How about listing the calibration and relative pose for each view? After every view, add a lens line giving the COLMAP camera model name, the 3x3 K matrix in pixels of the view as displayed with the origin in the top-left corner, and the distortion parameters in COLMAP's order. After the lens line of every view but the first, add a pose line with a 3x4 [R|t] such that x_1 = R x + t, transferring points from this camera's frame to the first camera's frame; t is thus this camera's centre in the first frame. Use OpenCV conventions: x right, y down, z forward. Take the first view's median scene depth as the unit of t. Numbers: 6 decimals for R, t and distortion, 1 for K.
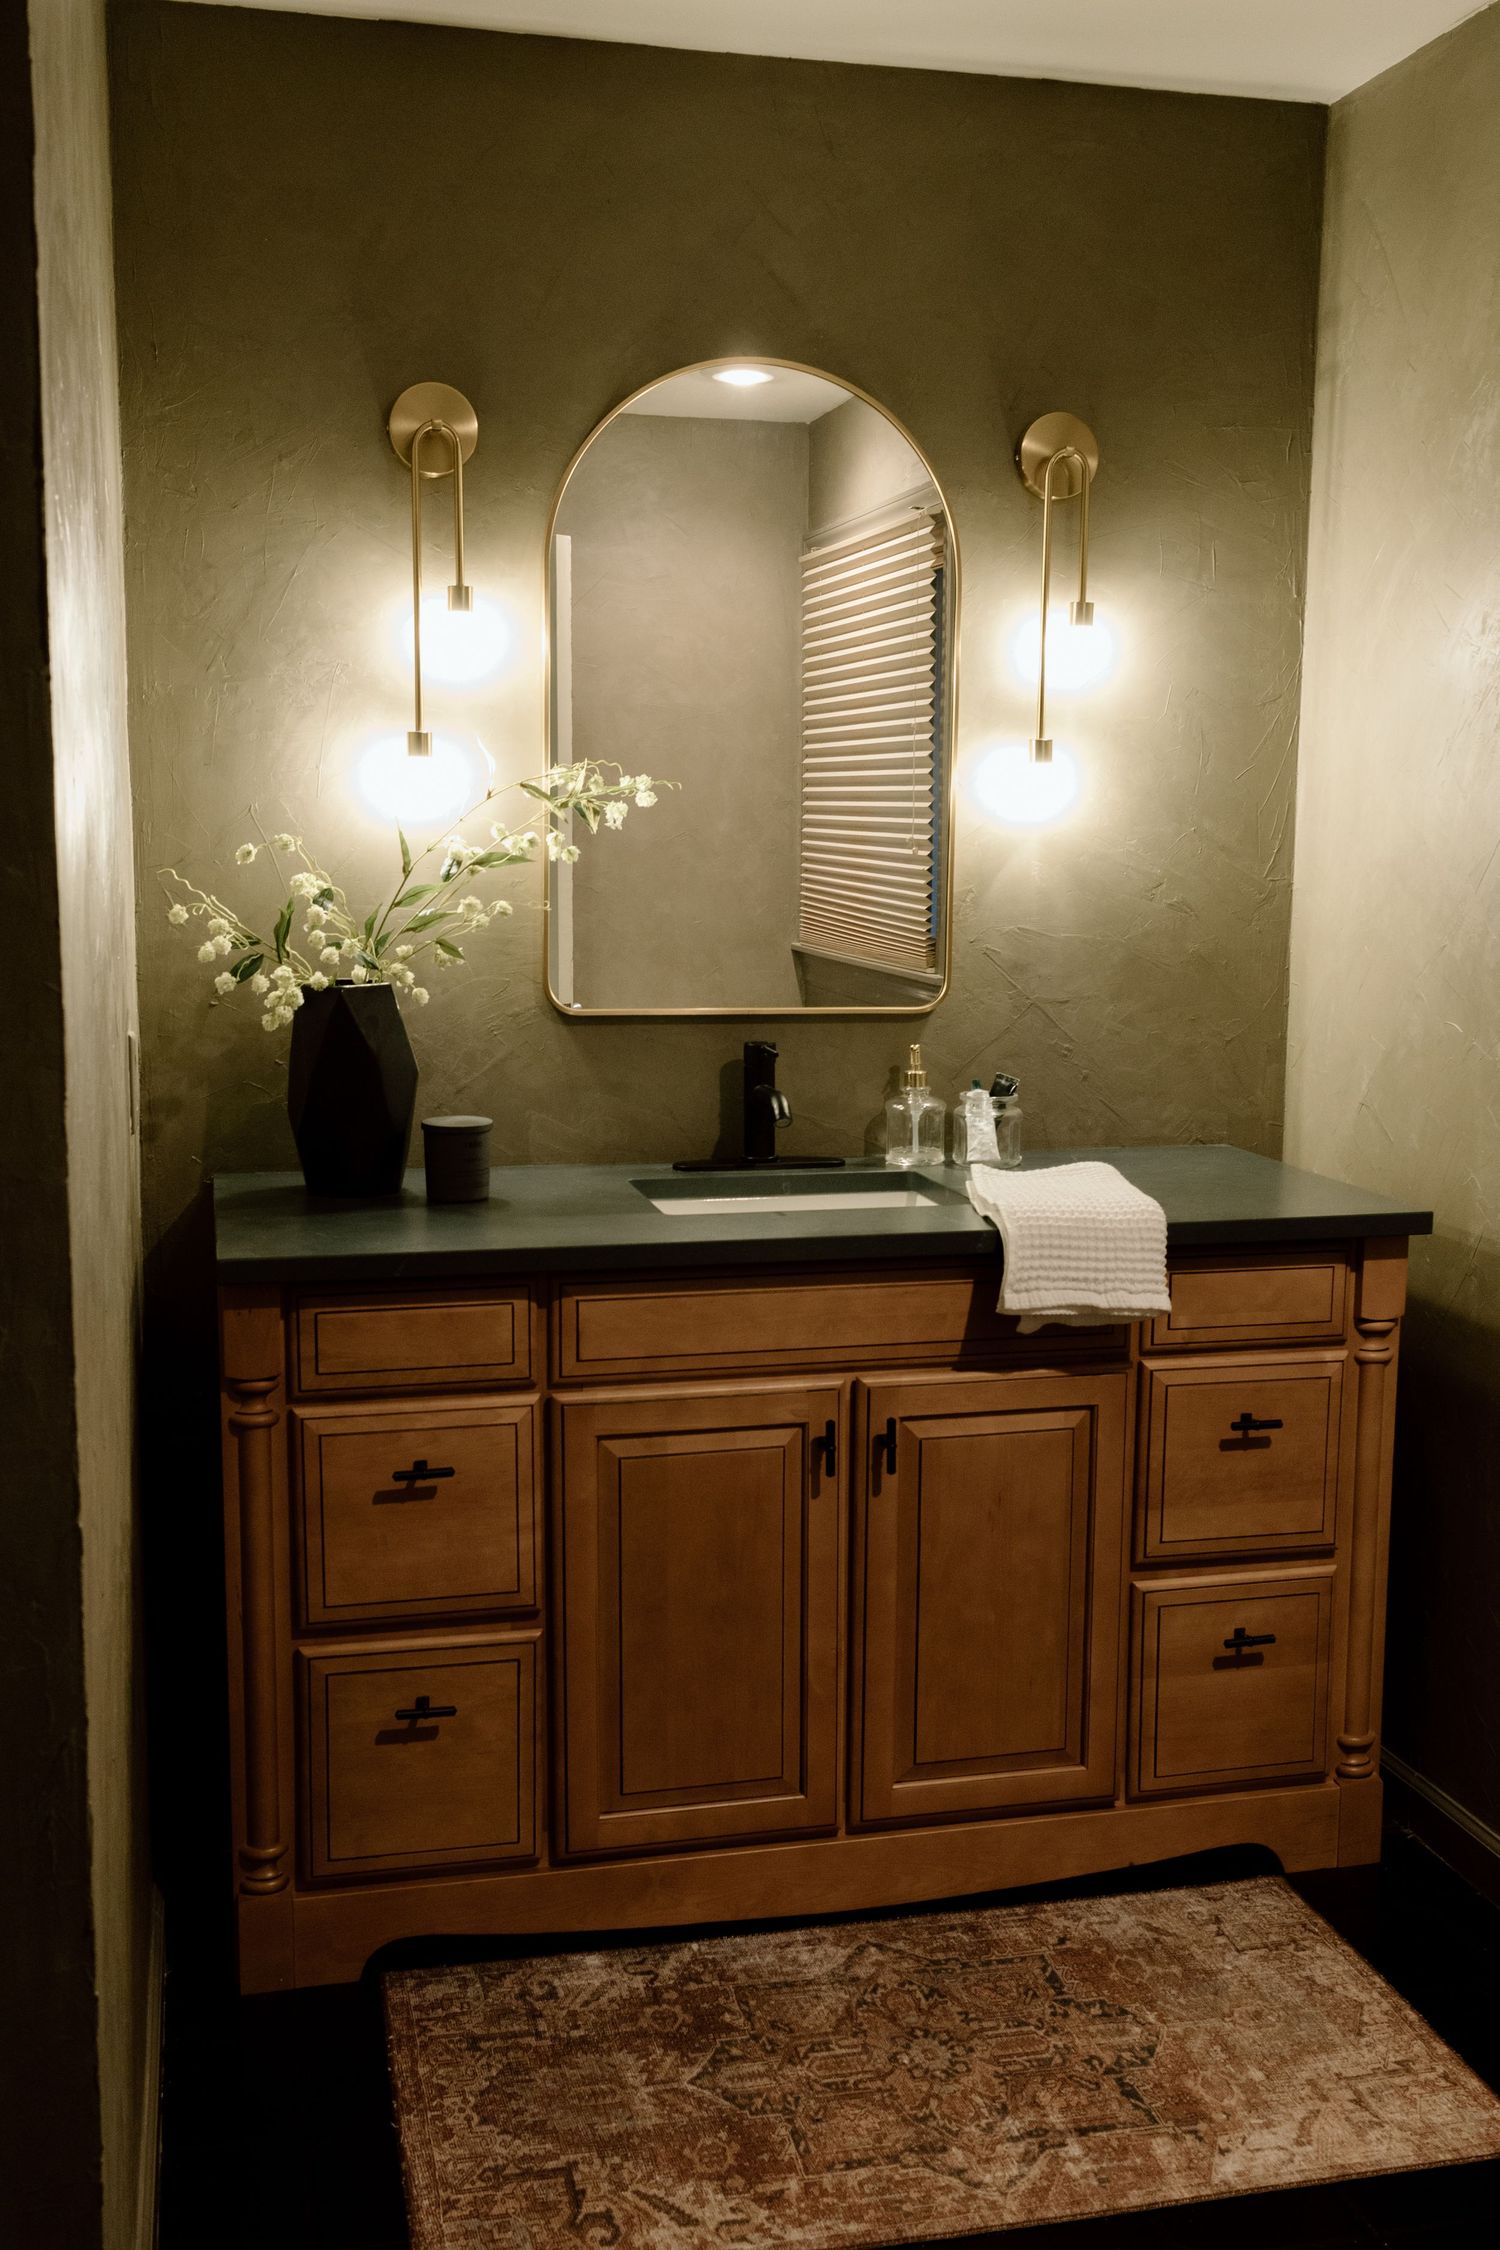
lens RADIAL K [[2254.5, 0, 750.0], [0, 2254.5, 1125.0], [0, 0, 1]] dist [0.007688, 0.157970]
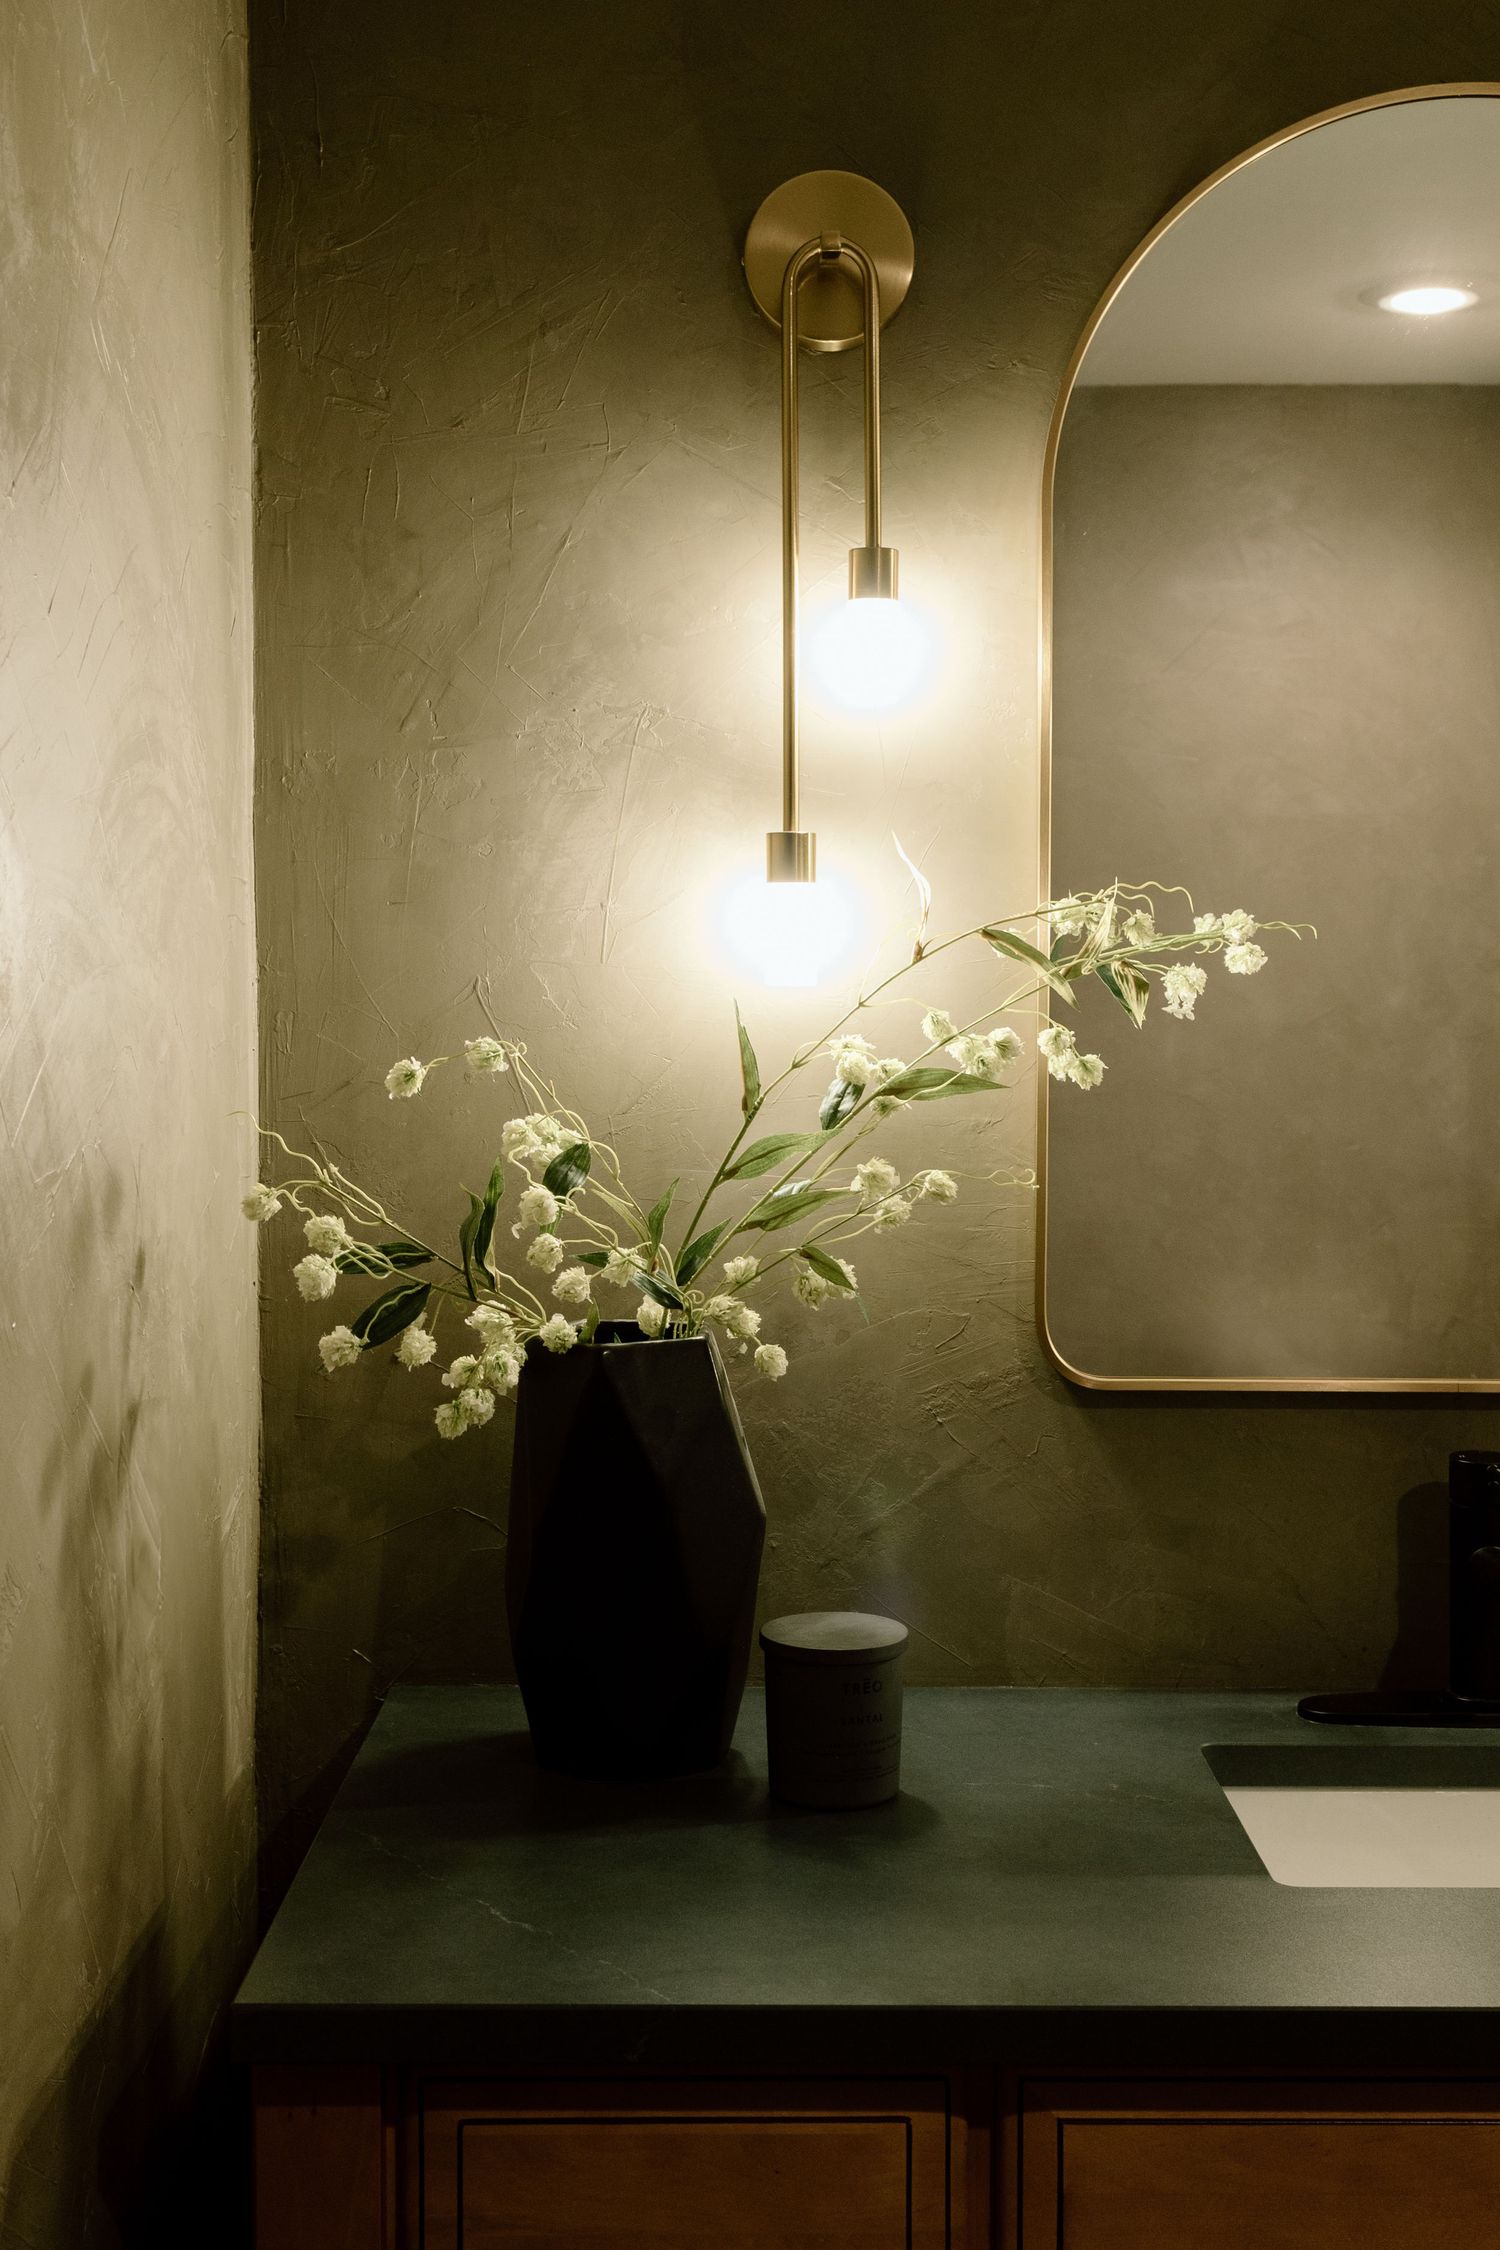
lens RADIAL K [[2681.1, 0, 750.6], [0, 2681.1, 1047.2], [0, 0, 1]] dist [0.012189, -0.006880]
pose [[0.969890, -0.002380, -0.243530, -0.008005], [-0.024673, 0.993847, -0.107979, -0.061290], [0.242289, 0.110737, 0.963864, 0.424449]]
